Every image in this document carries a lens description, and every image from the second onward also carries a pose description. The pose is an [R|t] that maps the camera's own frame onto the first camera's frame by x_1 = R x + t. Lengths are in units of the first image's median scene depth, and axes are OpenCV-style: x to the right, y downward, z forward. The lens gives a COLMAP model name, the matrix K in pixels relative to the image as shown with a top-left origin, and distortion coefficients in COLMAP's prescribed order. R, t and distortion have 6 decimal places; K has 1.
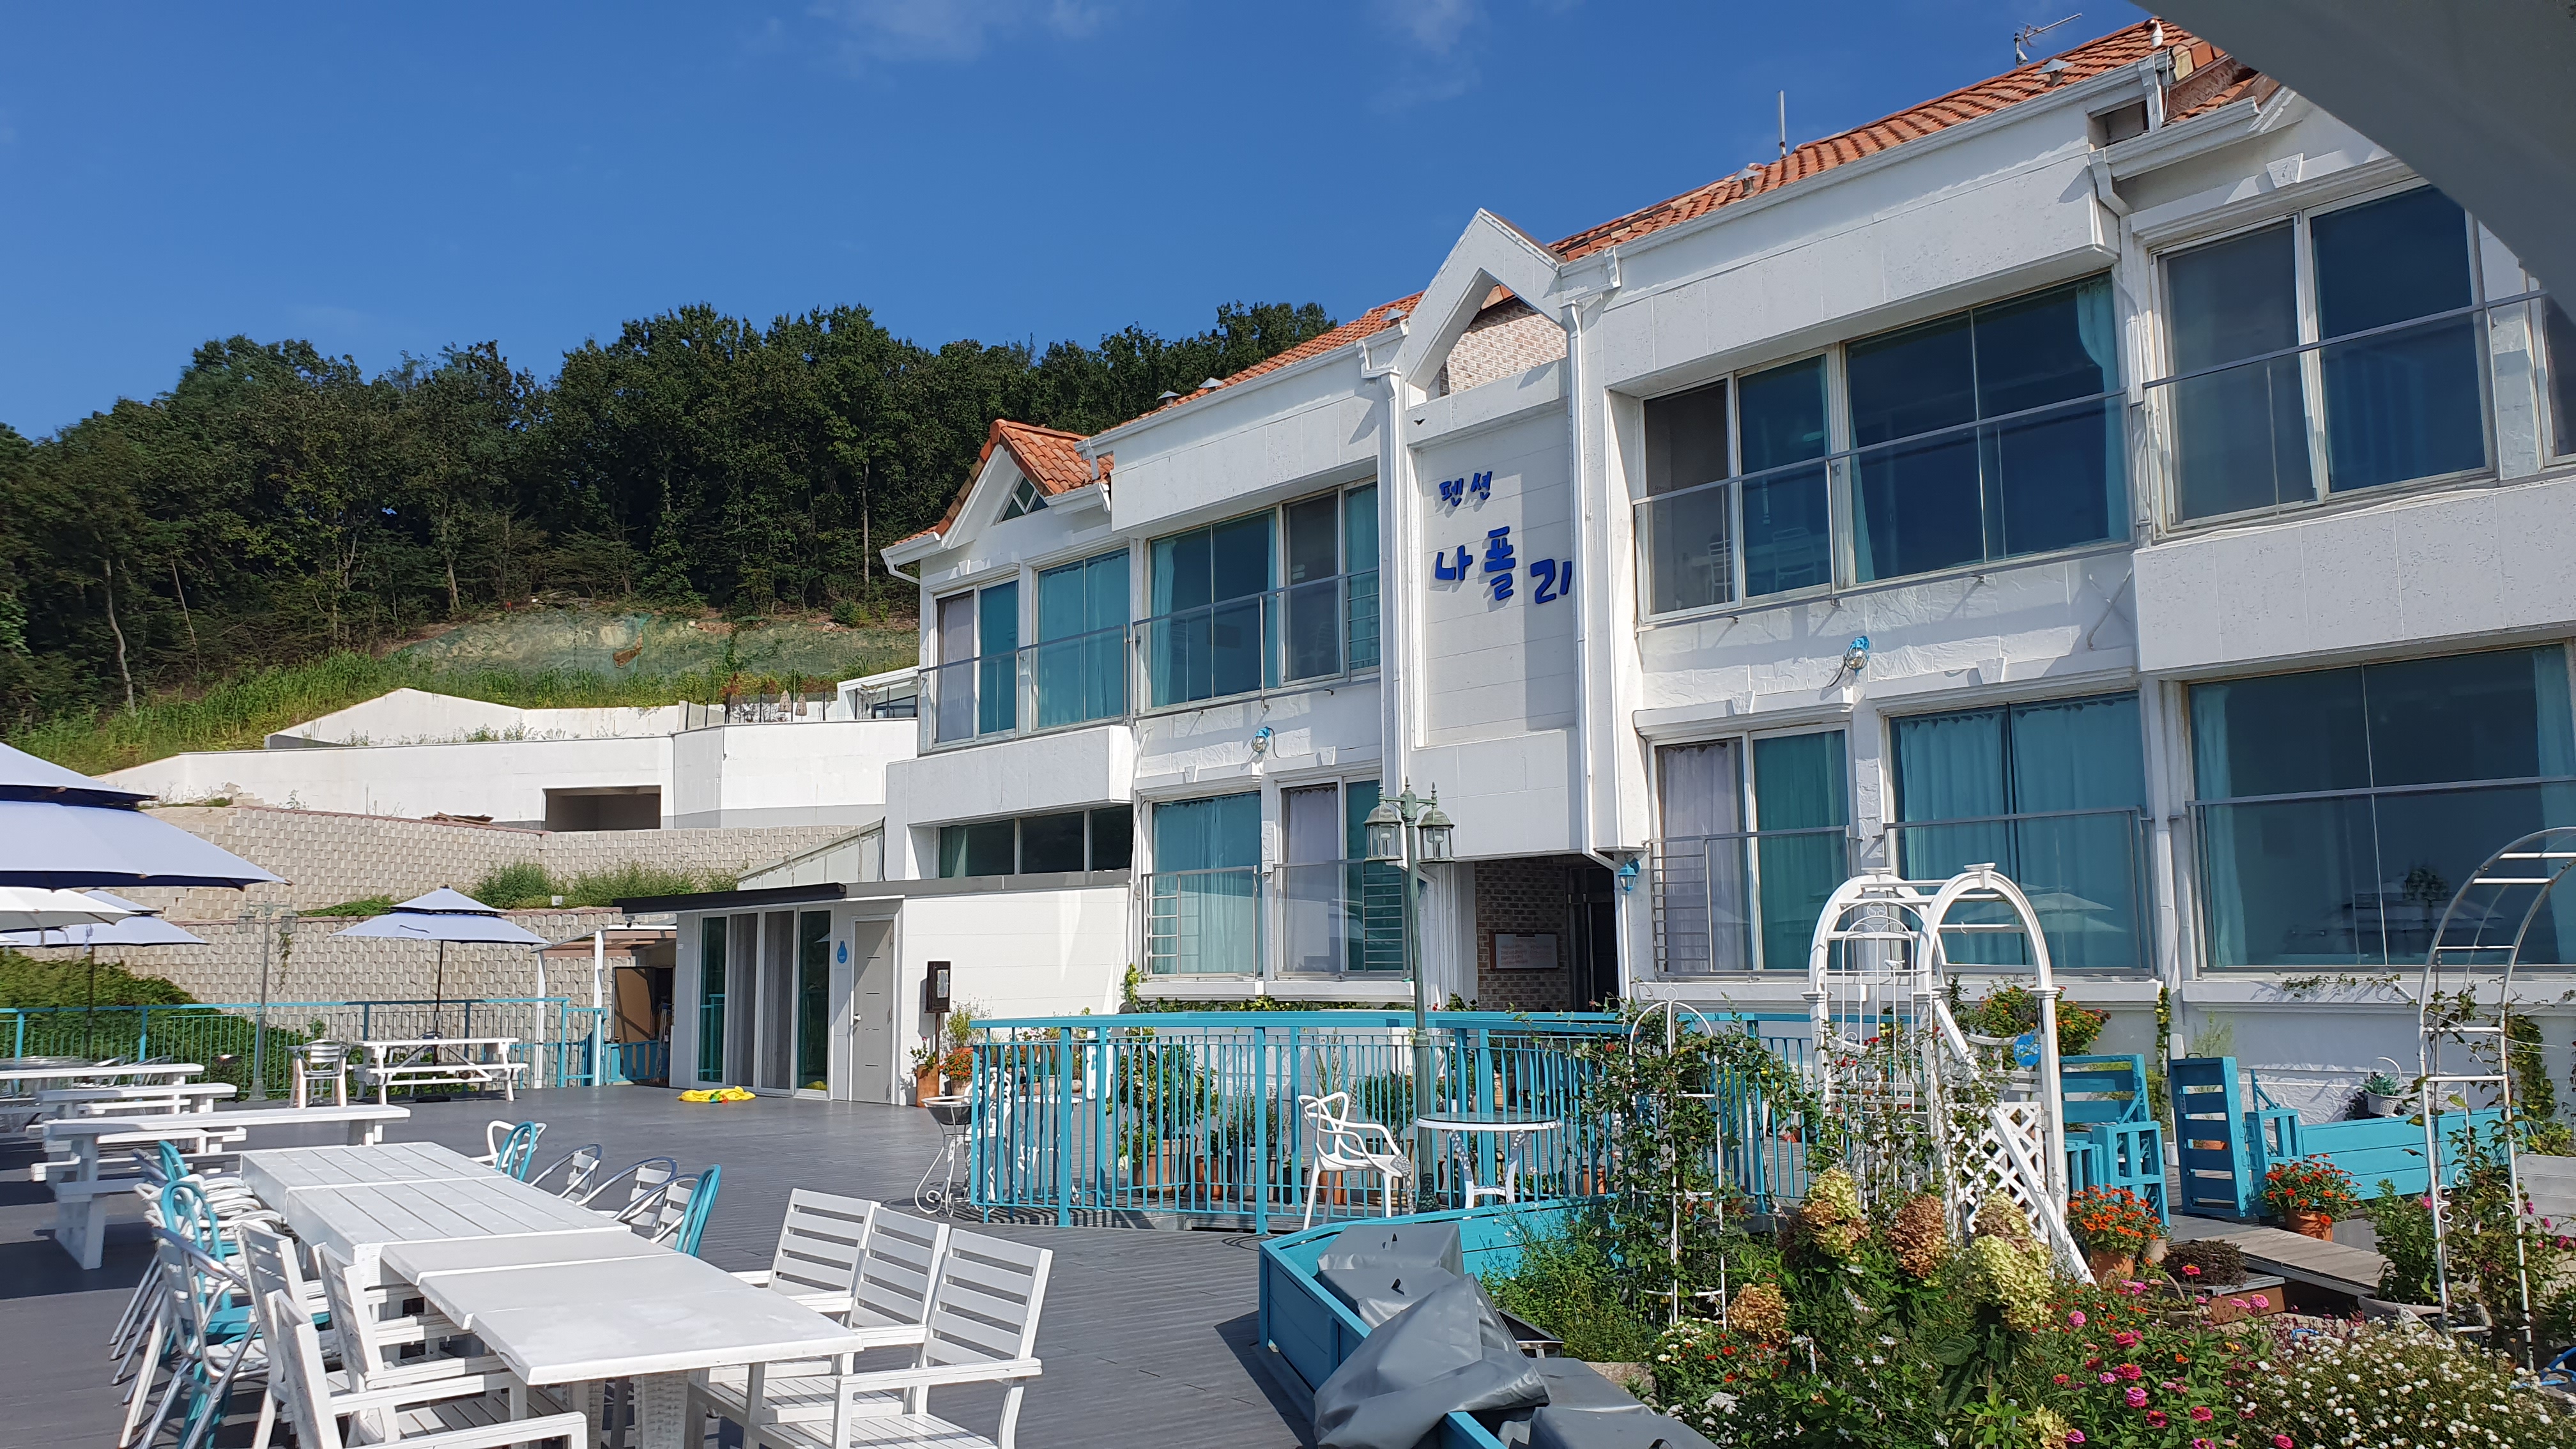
lens RADIAL K [[2055.5, 0, 1272.7], [0, 2055.5, 668.8], [0, 0, 1]] dist [0.053108, -0.060832]
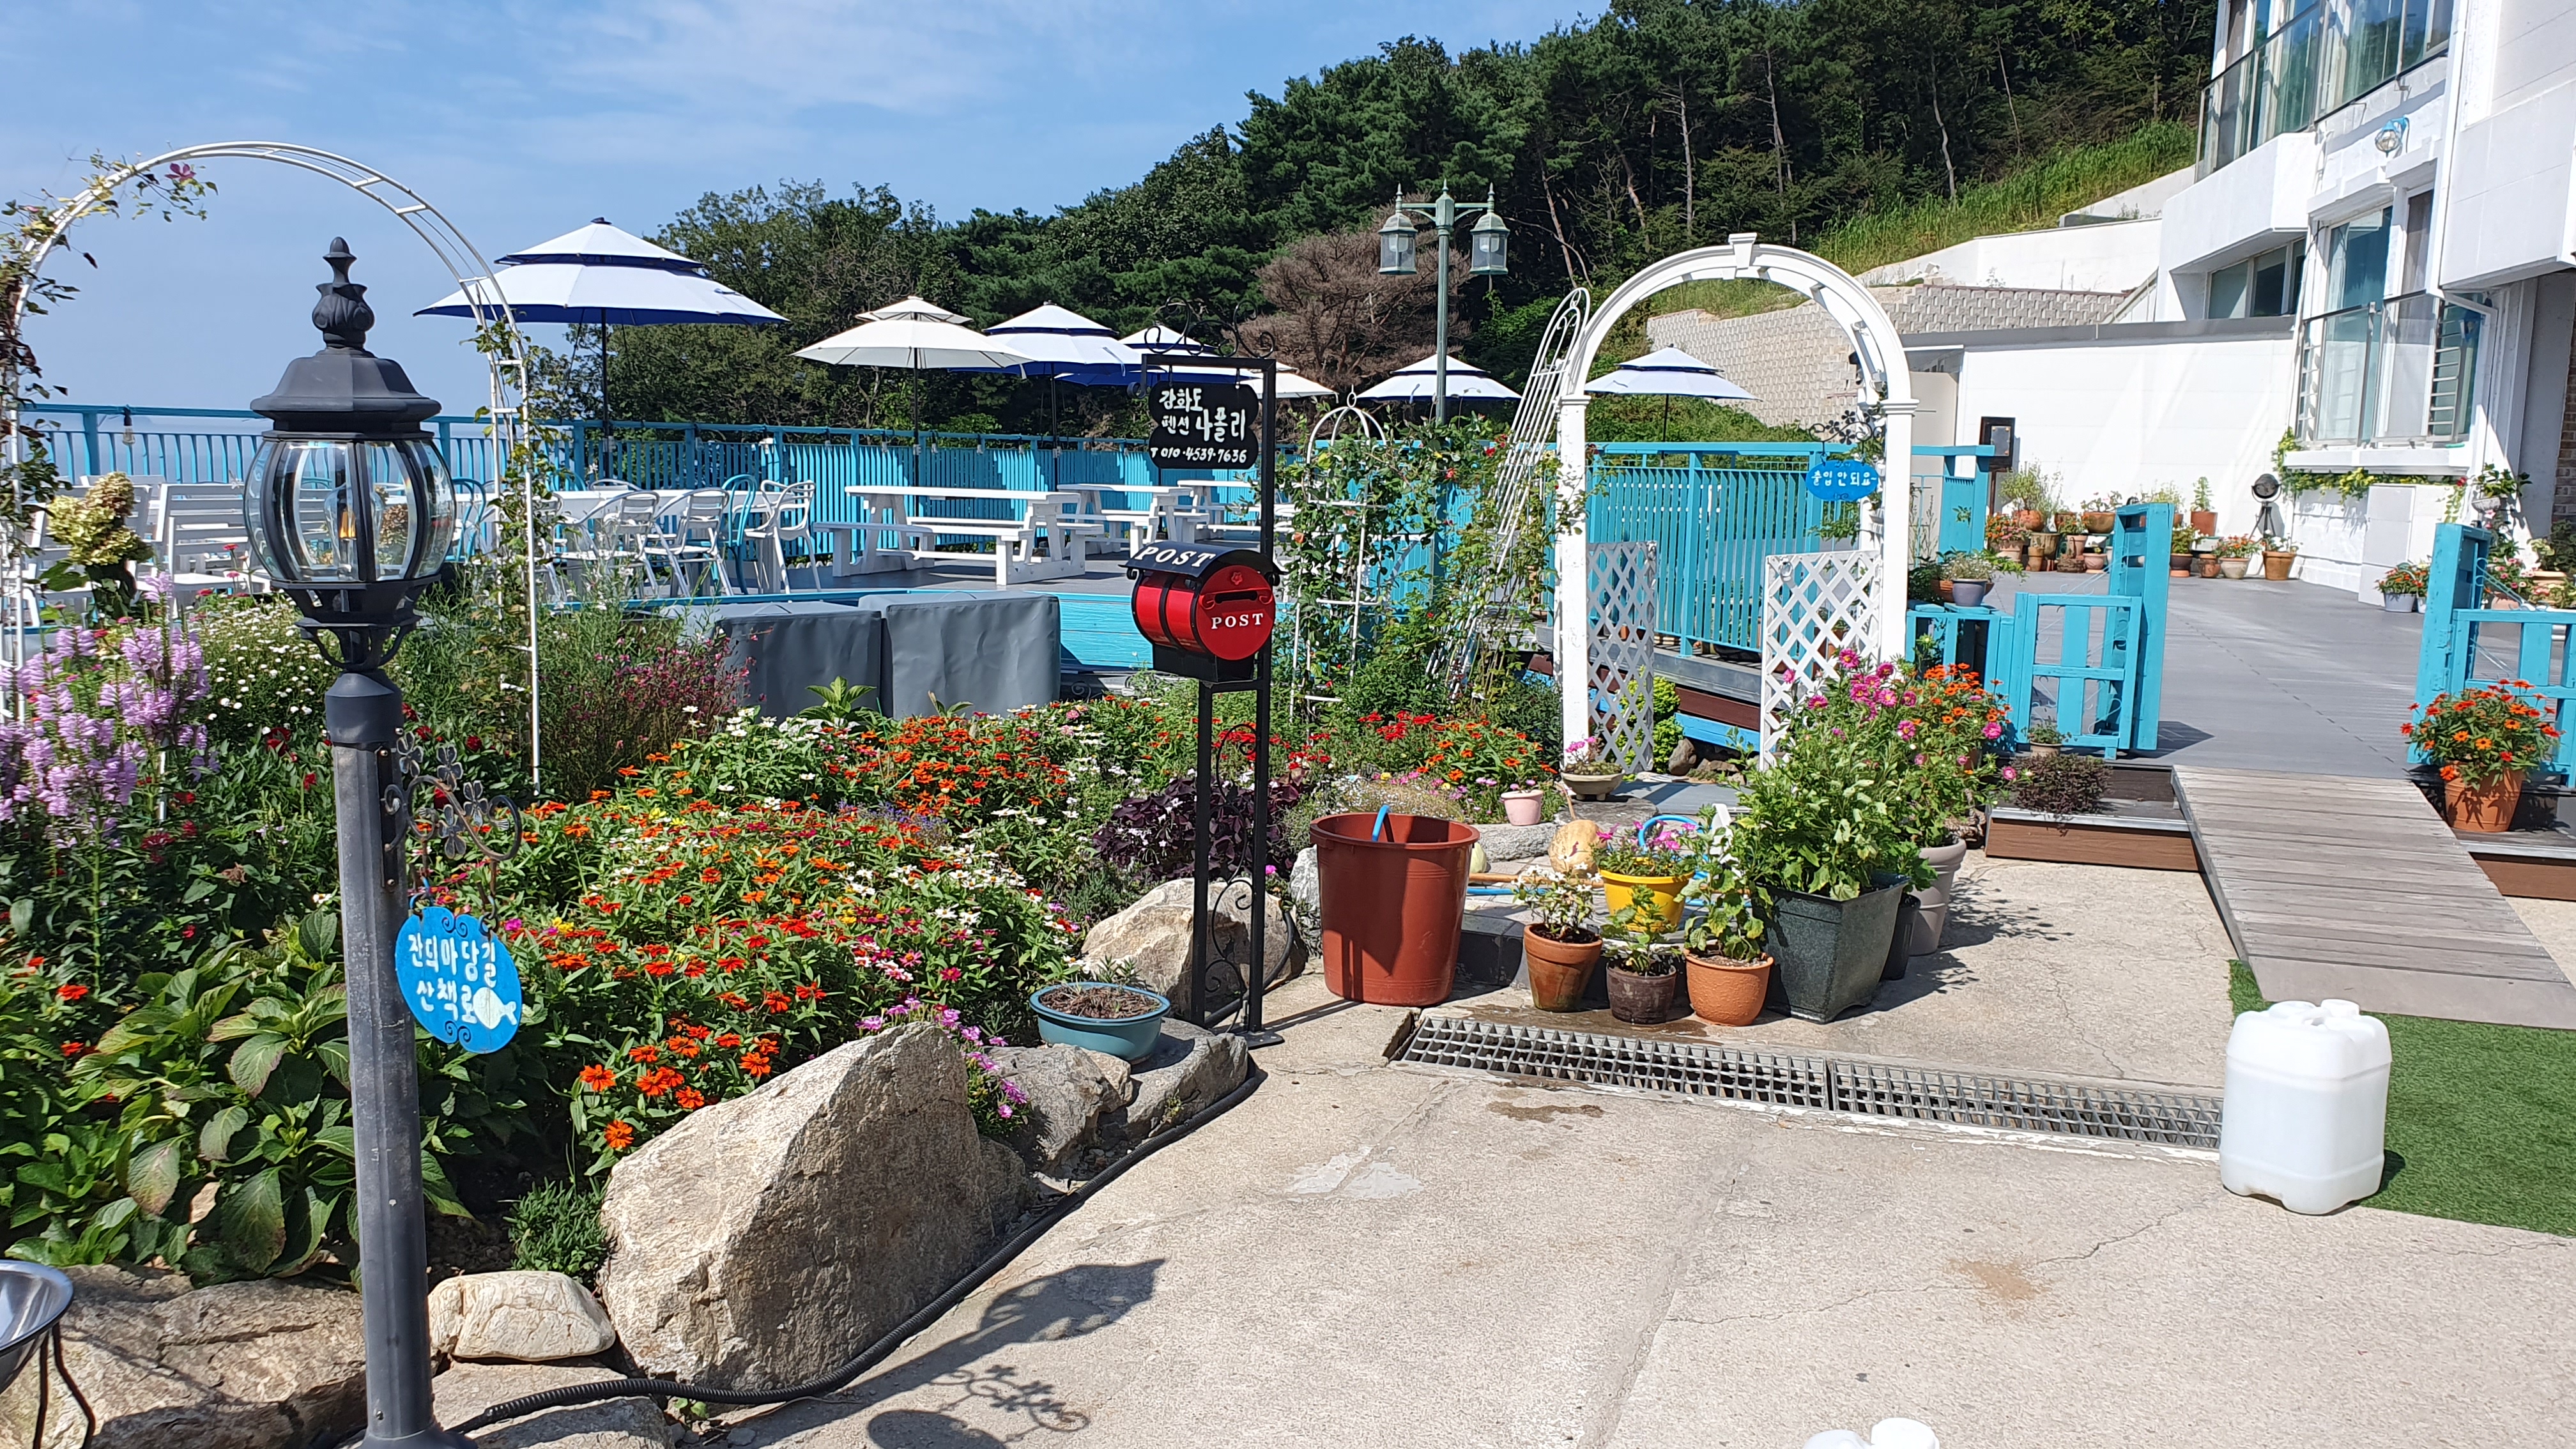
lens RADIAL K [[2055.5, 0, 1294.0], [0, 2055.5, 733.9], [0, 0, 1]] dist [0.053108, -0.060832]
pose [[0.617028, 0.131049, -0.775952, 0.328570], [0.085383, 0.969067, 0.231559, 0.032918], [0.782295, -0.209131, 0.586752, 0.158957]]
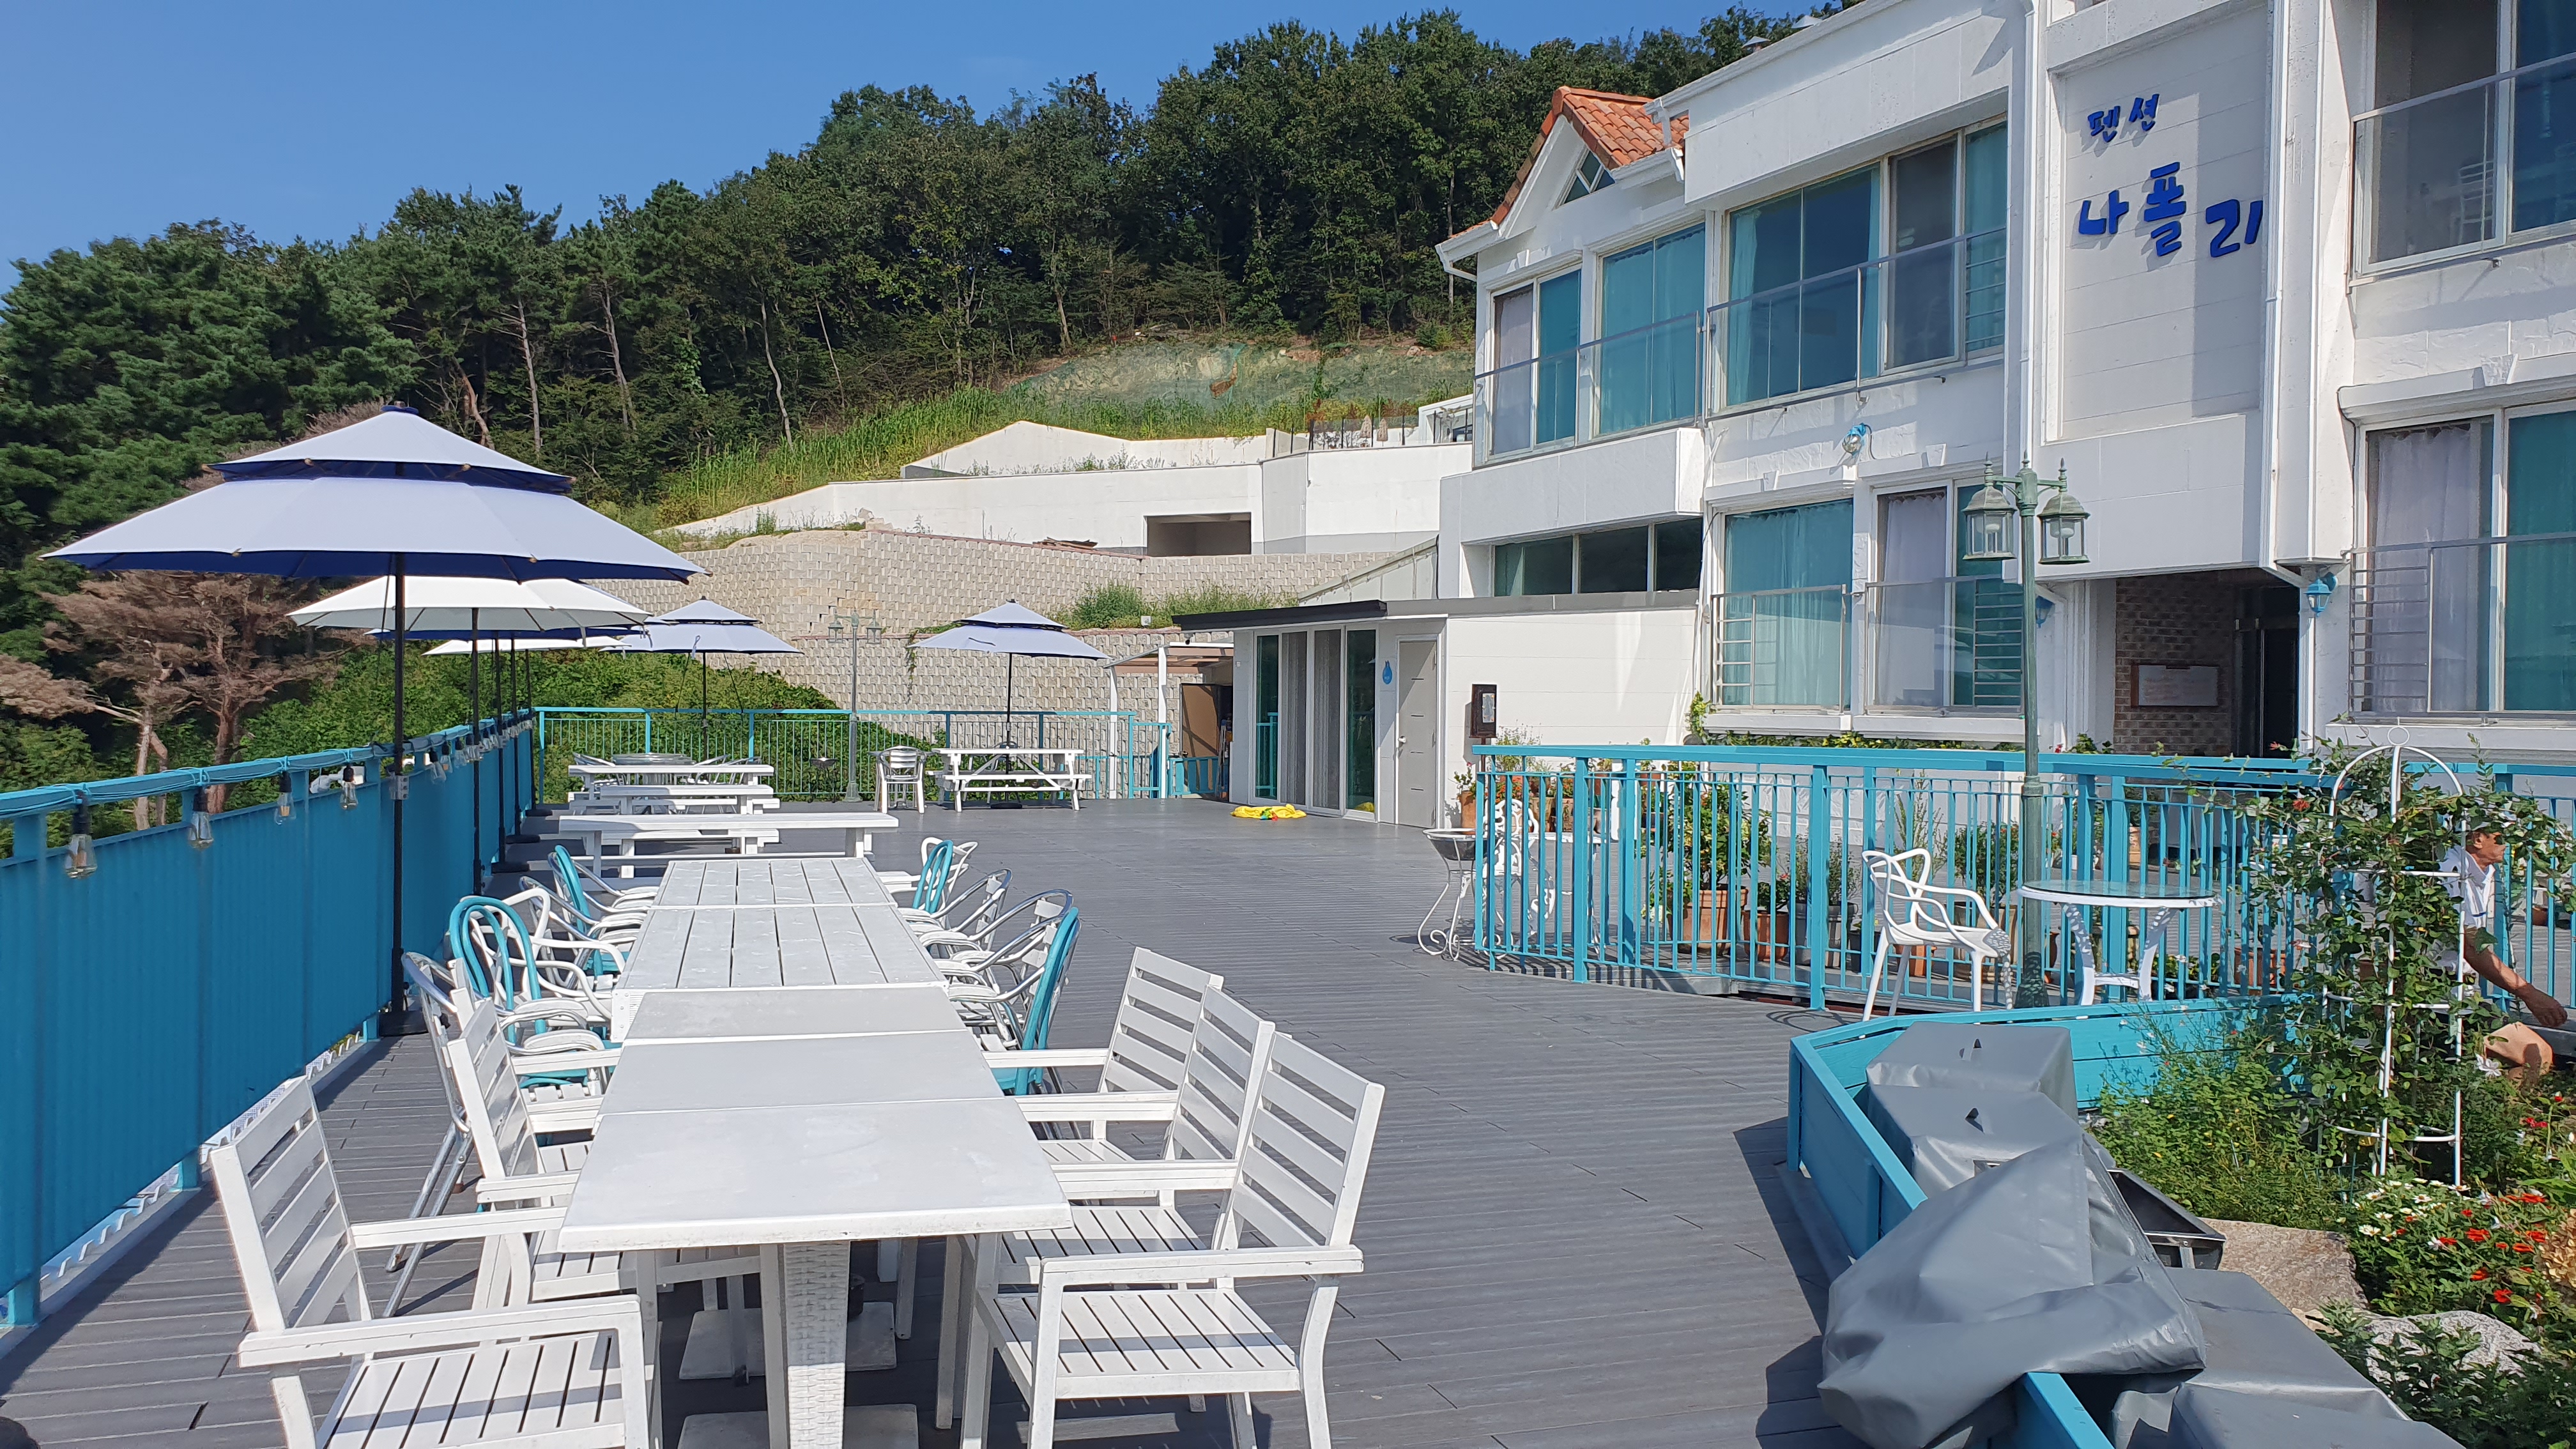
lens RADIAL K [[2055.5, 0, 1270.7], [0, 2055.5, 716.5], [0, 0, 1]] dist [0.053108, -0.060832]
pose [[0.958468, 0.024437, -0.284153, 0.008215], [0.019073, 0.988600, 0.149351, 0.013945], [0.284563, -0.148568, 0.947075, 0.079699]]
